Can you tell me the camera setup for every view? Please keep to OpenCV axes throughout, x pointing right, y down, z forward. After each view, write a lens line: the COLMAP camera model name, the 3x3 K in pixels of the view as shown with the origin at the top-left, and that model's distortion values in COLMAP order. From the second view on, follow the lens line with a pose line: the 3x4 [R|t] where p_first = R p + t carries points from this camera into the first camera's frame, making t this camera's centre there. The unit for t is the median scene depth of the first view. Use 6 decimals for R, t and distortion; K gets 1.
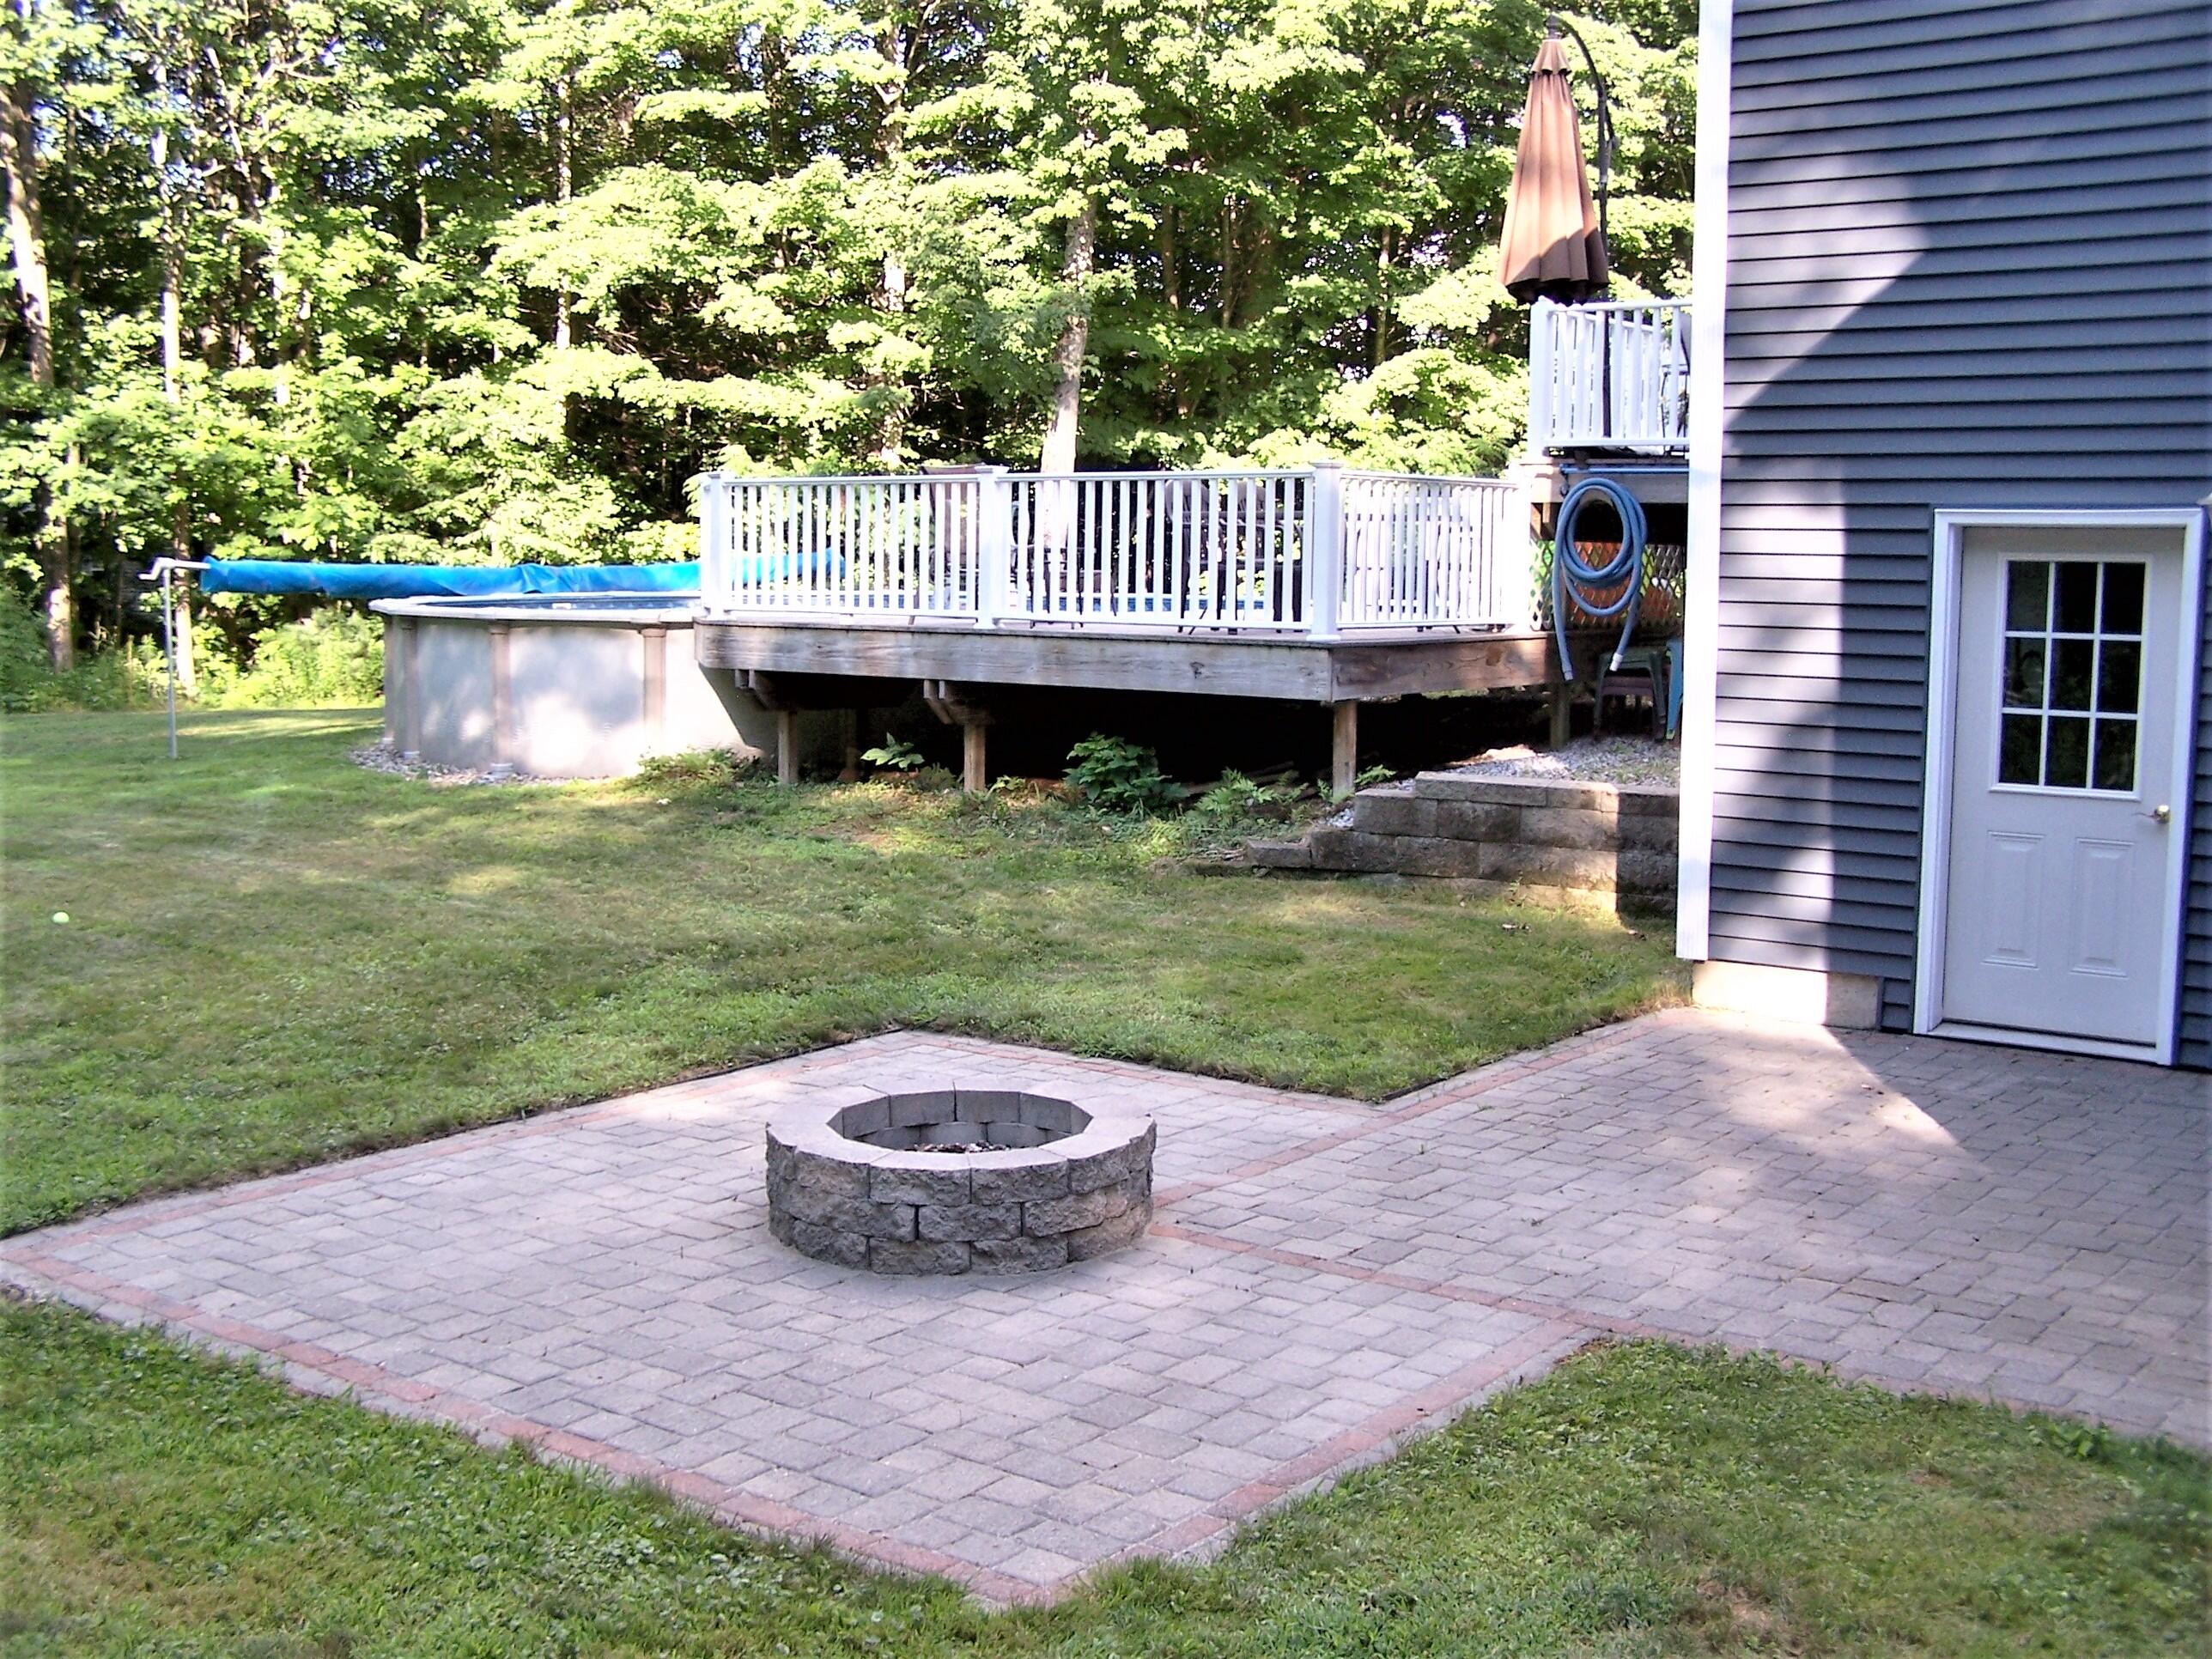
lens RADIAL K [[2437.3, 0, 1105.3], [0, 2437.3, 824.5], [0, 0, 1]] dist [-0.105531, 0.000000]
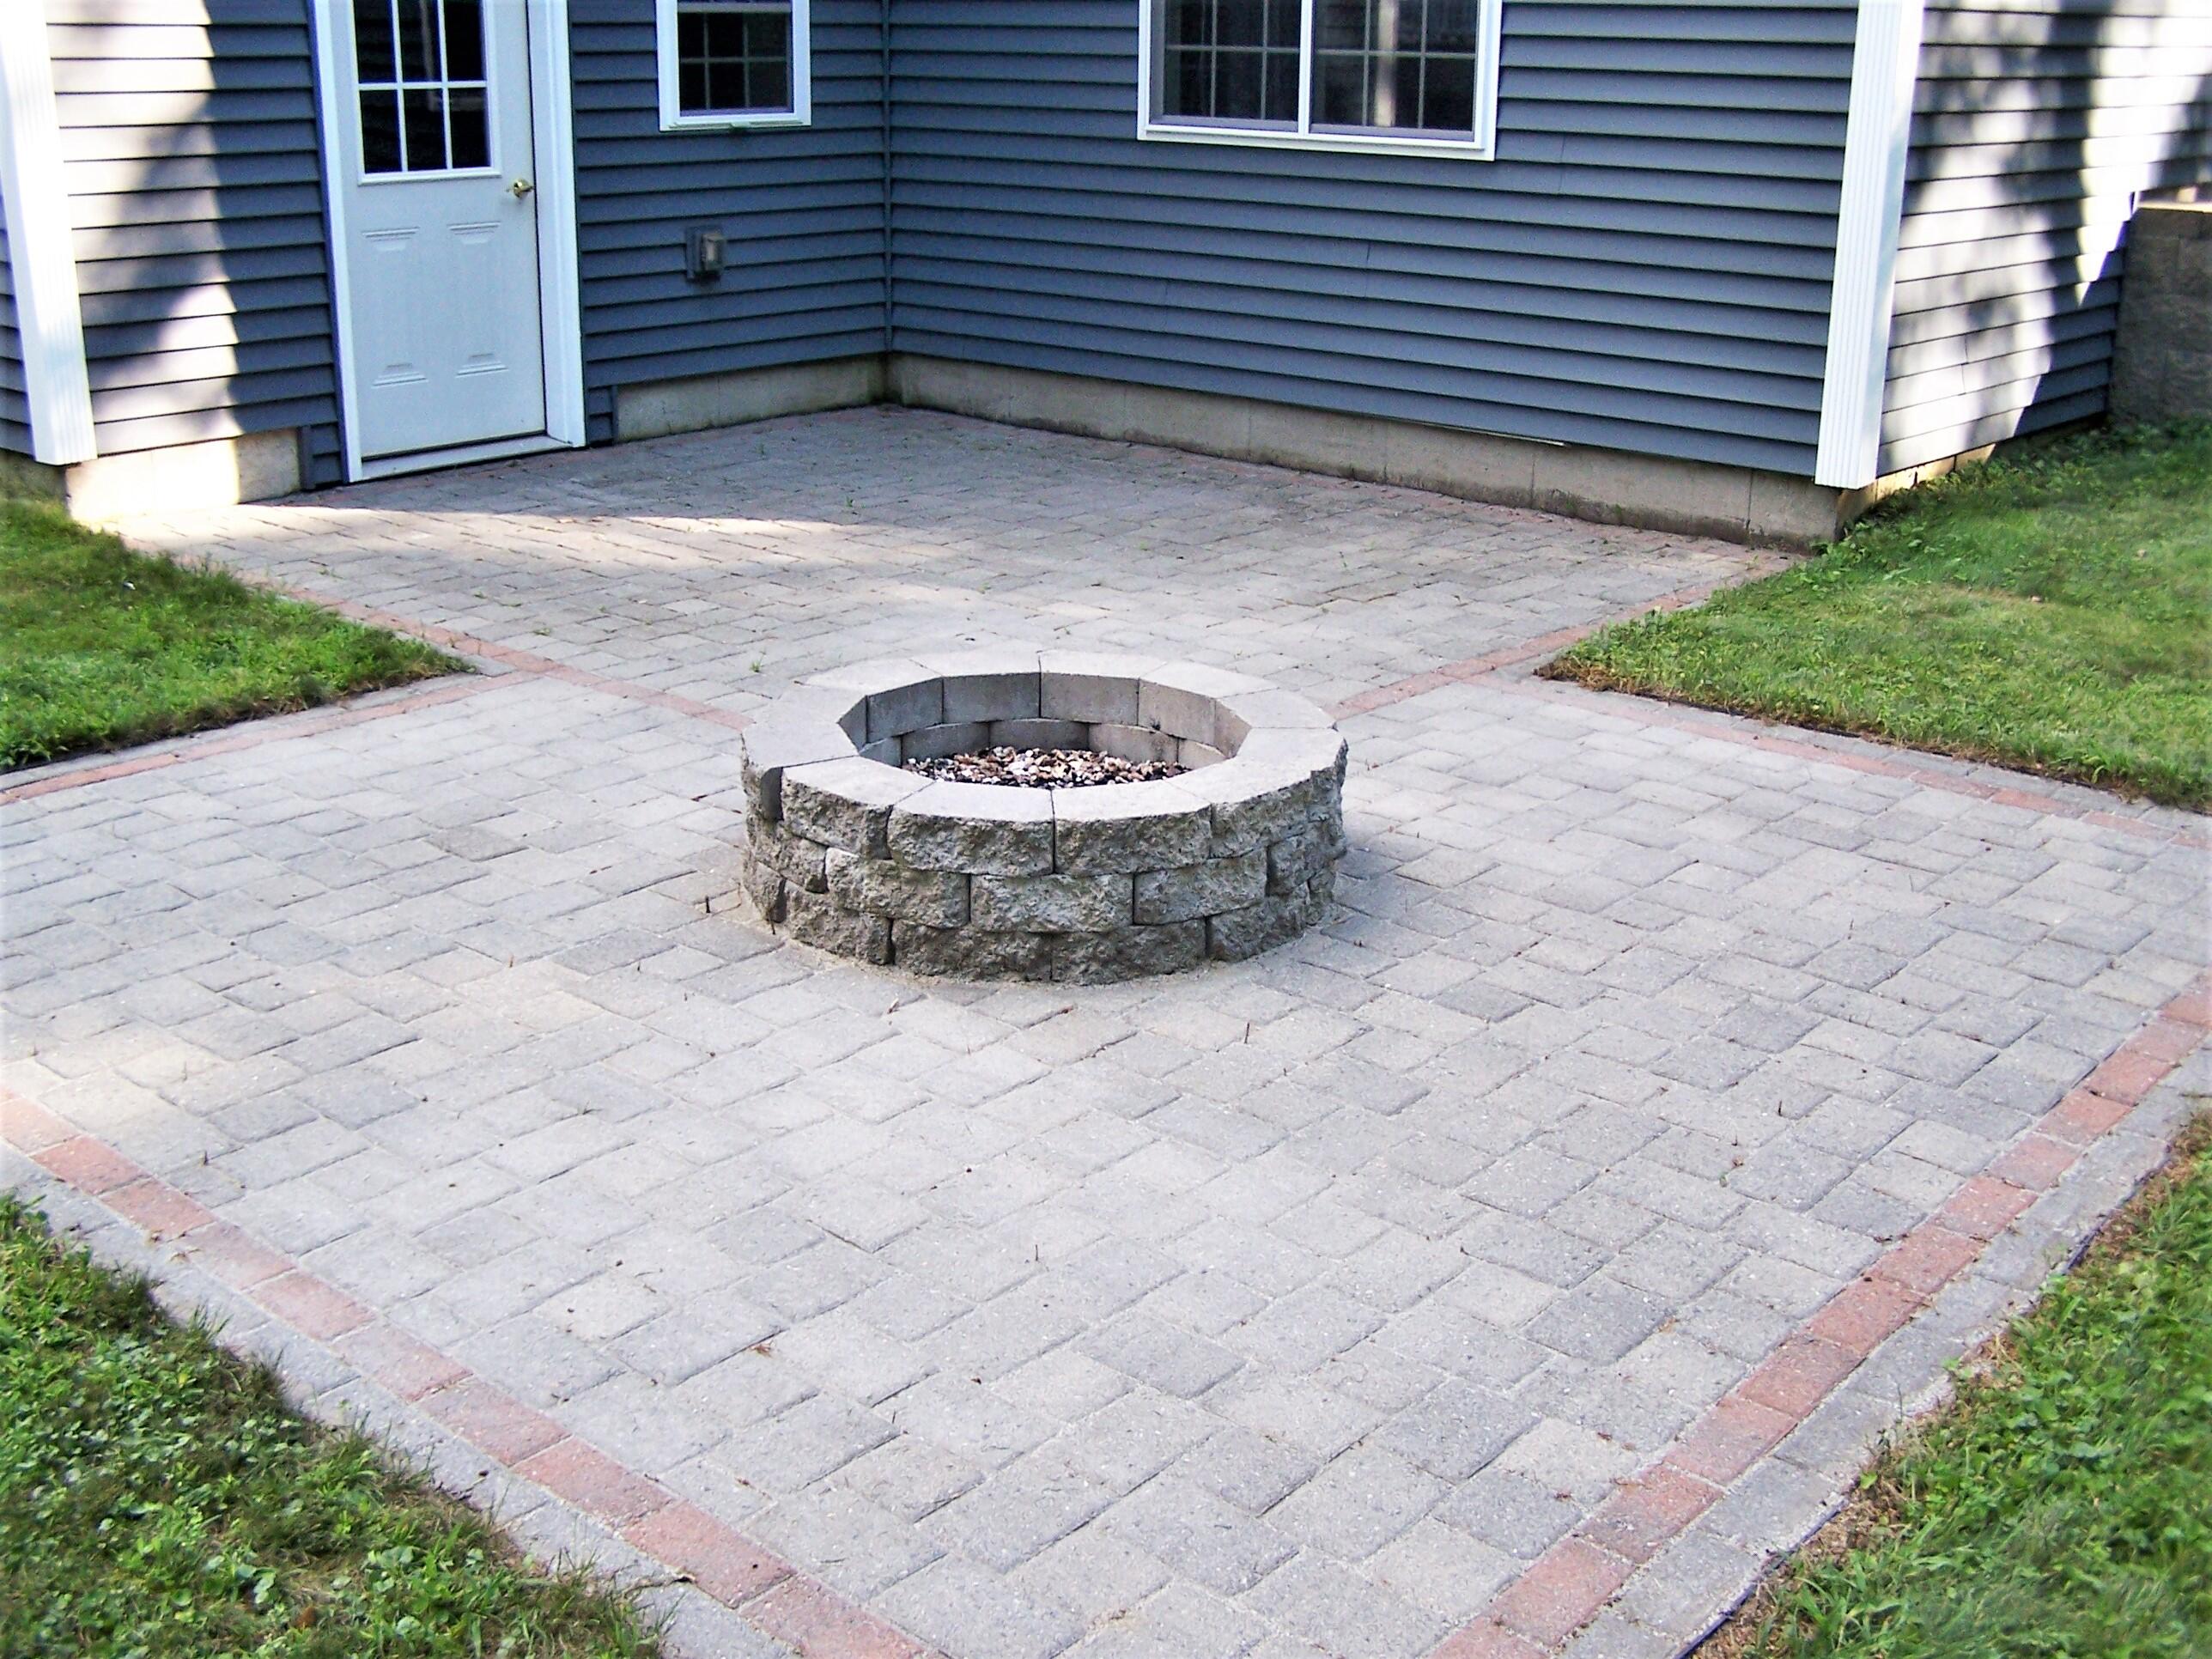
lens RADIAL K [[2437.3, 0, 1106.4], [0, 2437.3, 835.4], [0, 0, 1]] dist [-0.105531, 0.000000]
pose [[0.077244, -0.327768, 0.941595, -0.755105], [0.100690, 0.942153, 0.319702, -0.063582], [-0.991915, 0.070115, 0.105779, 1.018190]]
